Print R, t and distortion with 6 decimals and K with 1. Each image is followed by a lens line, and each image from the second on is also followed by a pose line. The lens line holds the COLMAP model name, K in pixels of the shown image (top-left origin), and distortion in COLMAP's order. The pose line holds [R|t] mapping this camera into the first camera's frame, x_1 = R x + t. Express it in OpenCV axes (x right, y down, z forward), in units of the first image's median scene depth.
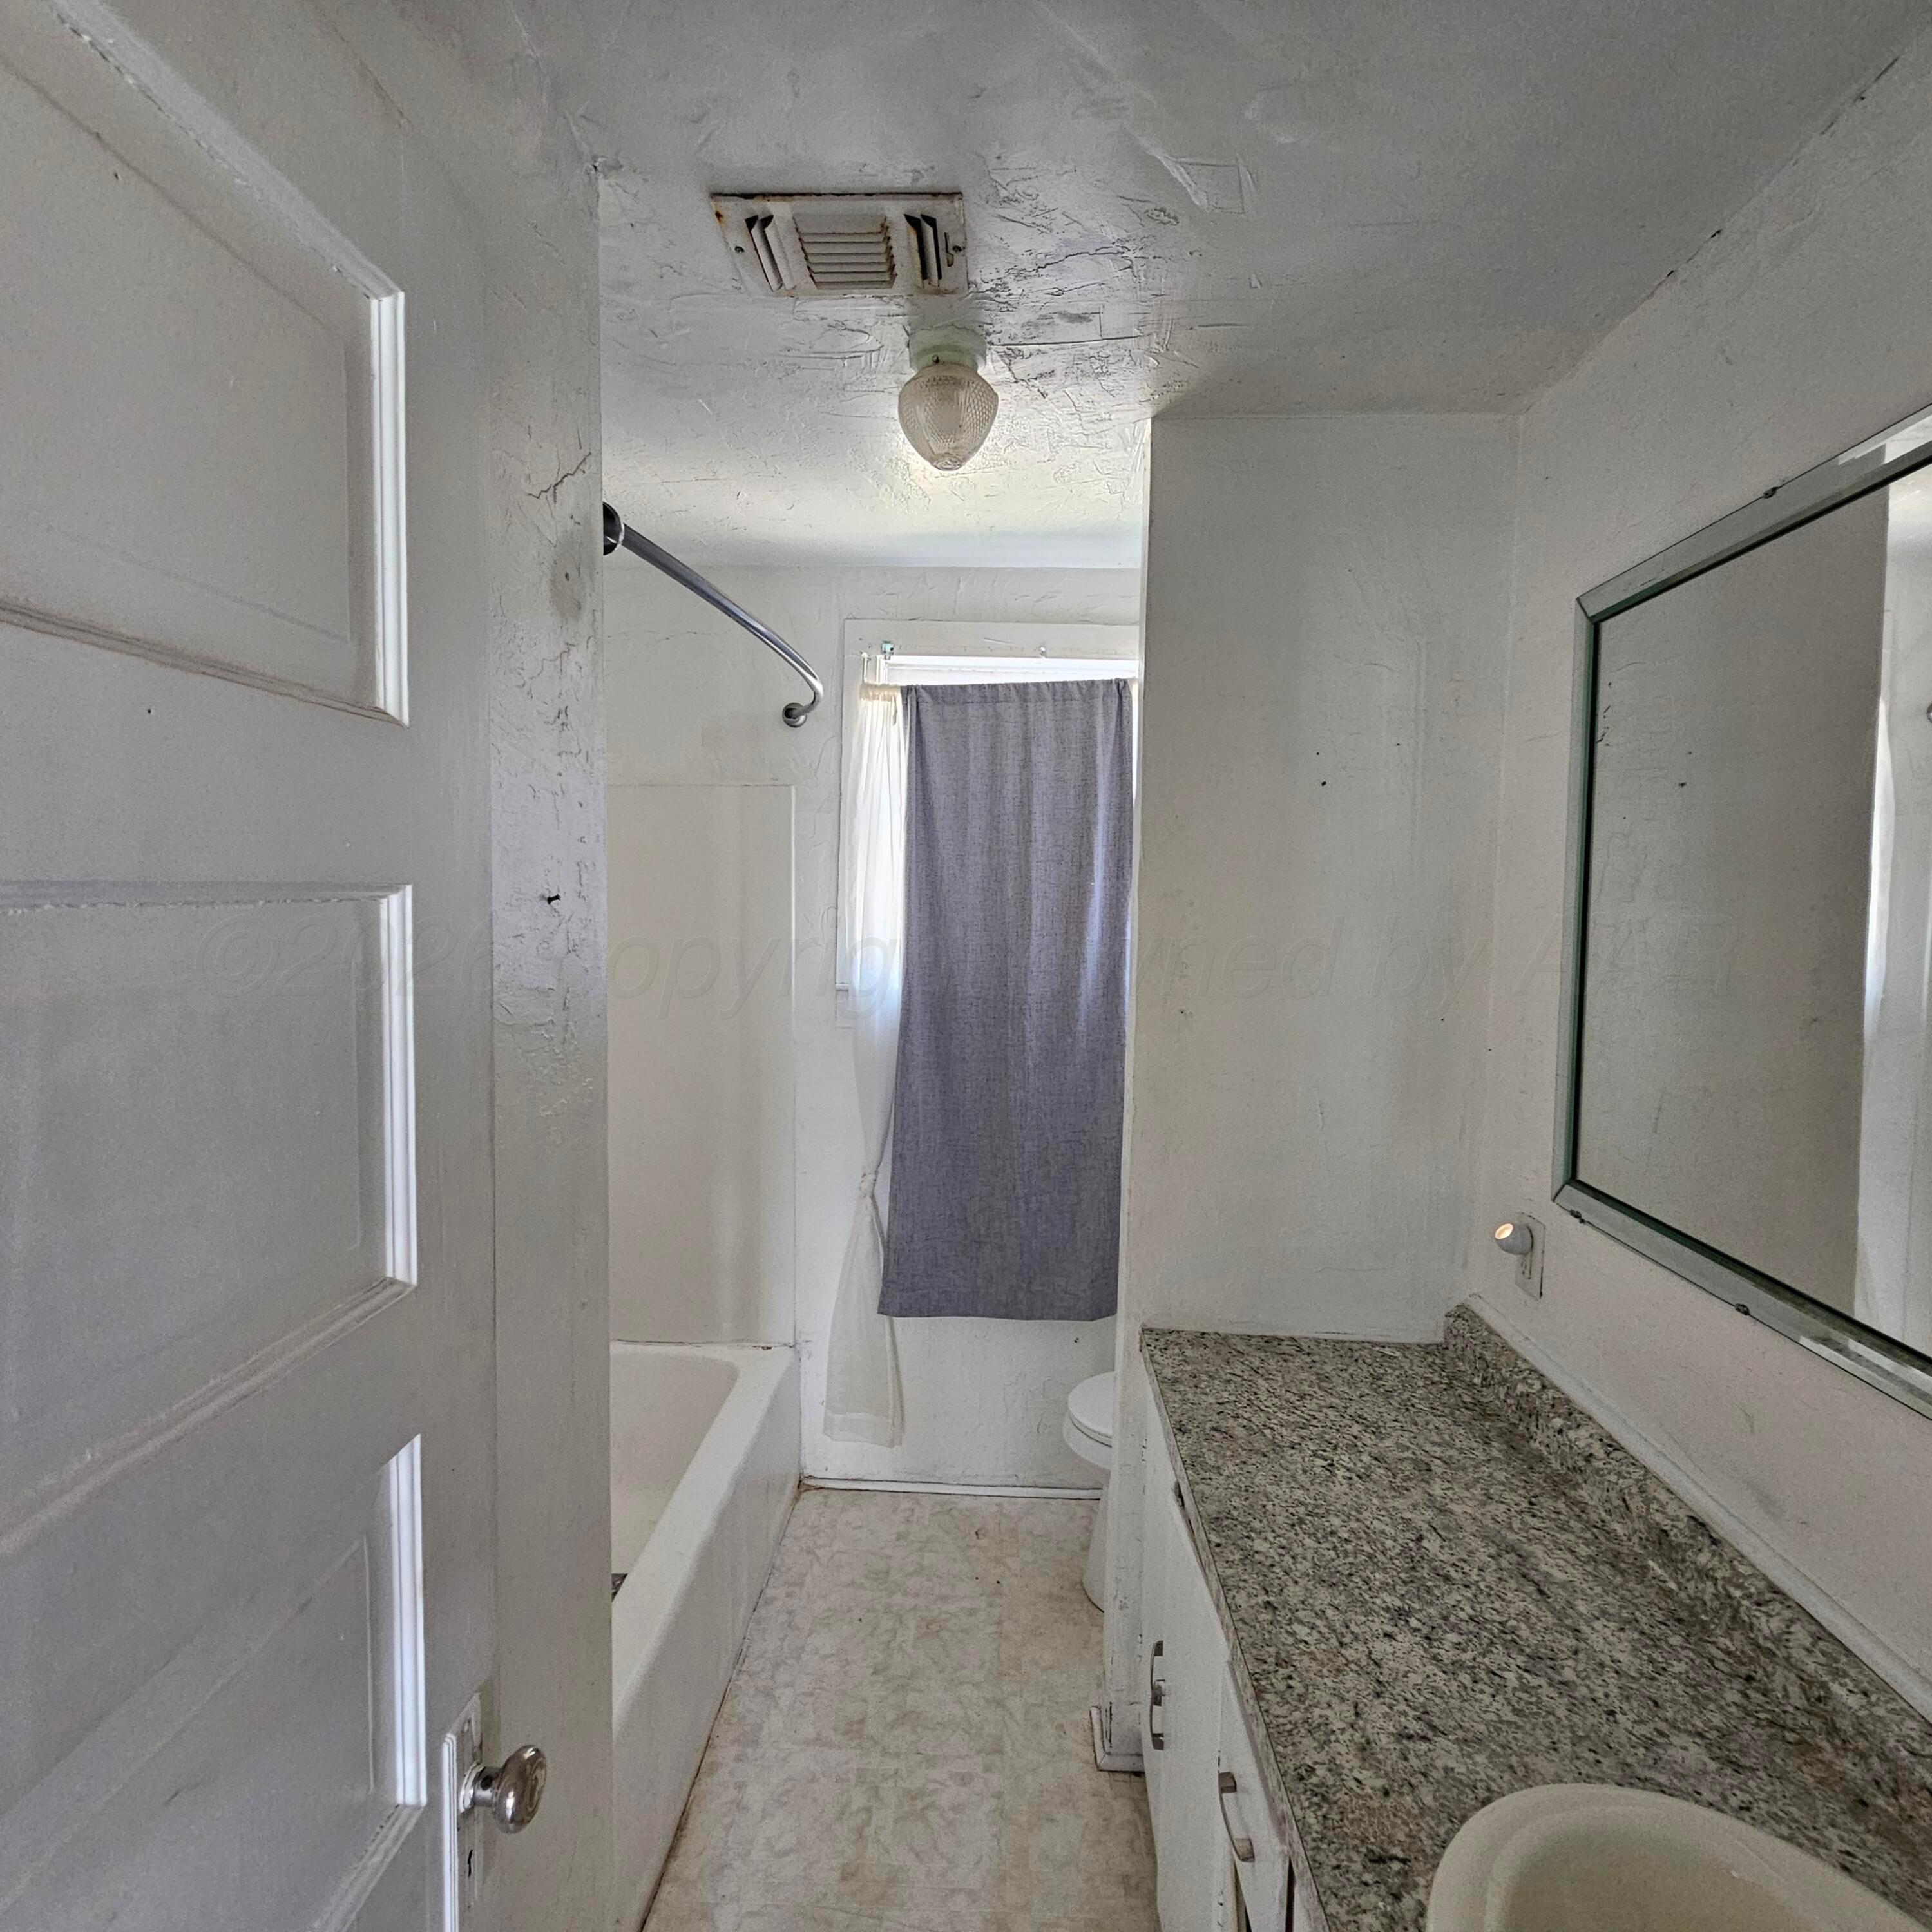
lens RADIAL K [[1062.5, 0, 966.1], [0, 1062.5, 959.4], [0, 0, 1]] dist [-0.004443, 0.001824]
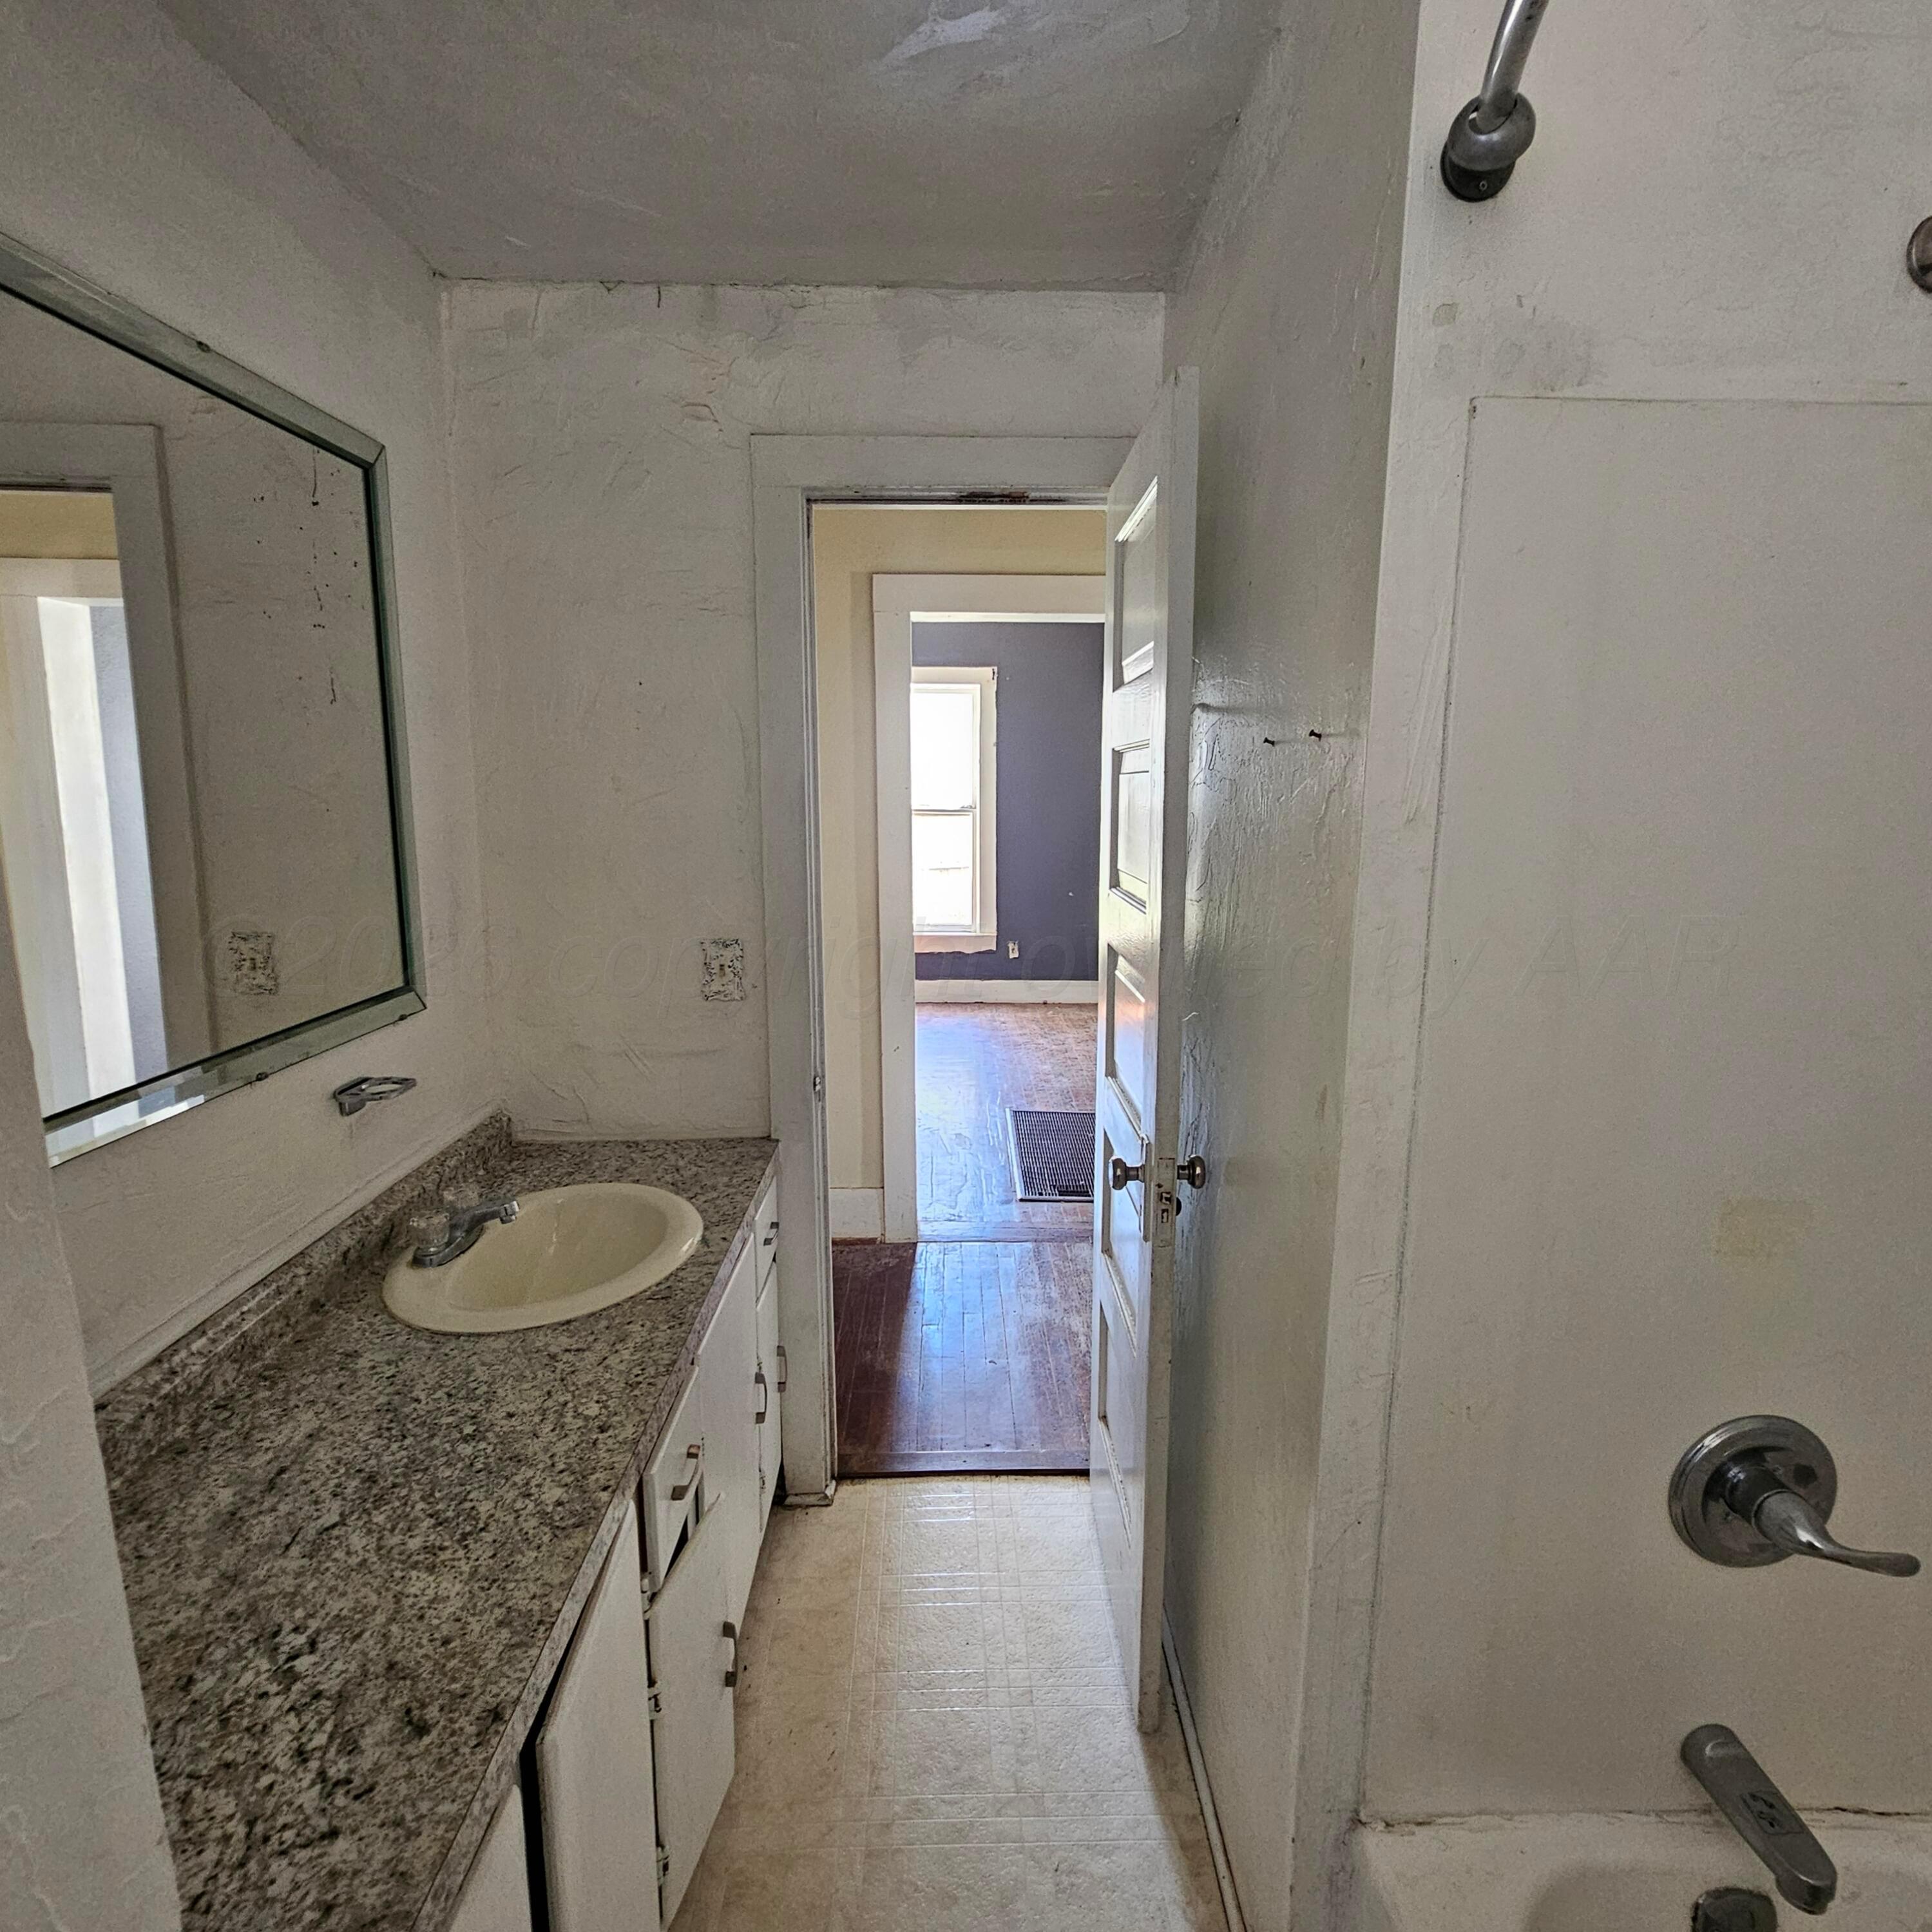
lens RADIAL K [[1062.5, 0, 962.4], [0, 1062.5, 966.0], [0, 0, 1]] dist [-0.004443, 0.001824]
pose [[-0.998625, -0.005080, -0.052168, 0.000281], [-0.017183, 0.972017, 0.234283, -0.060669], [0.049518, 0.234857, -0.970768, 1.875888]]
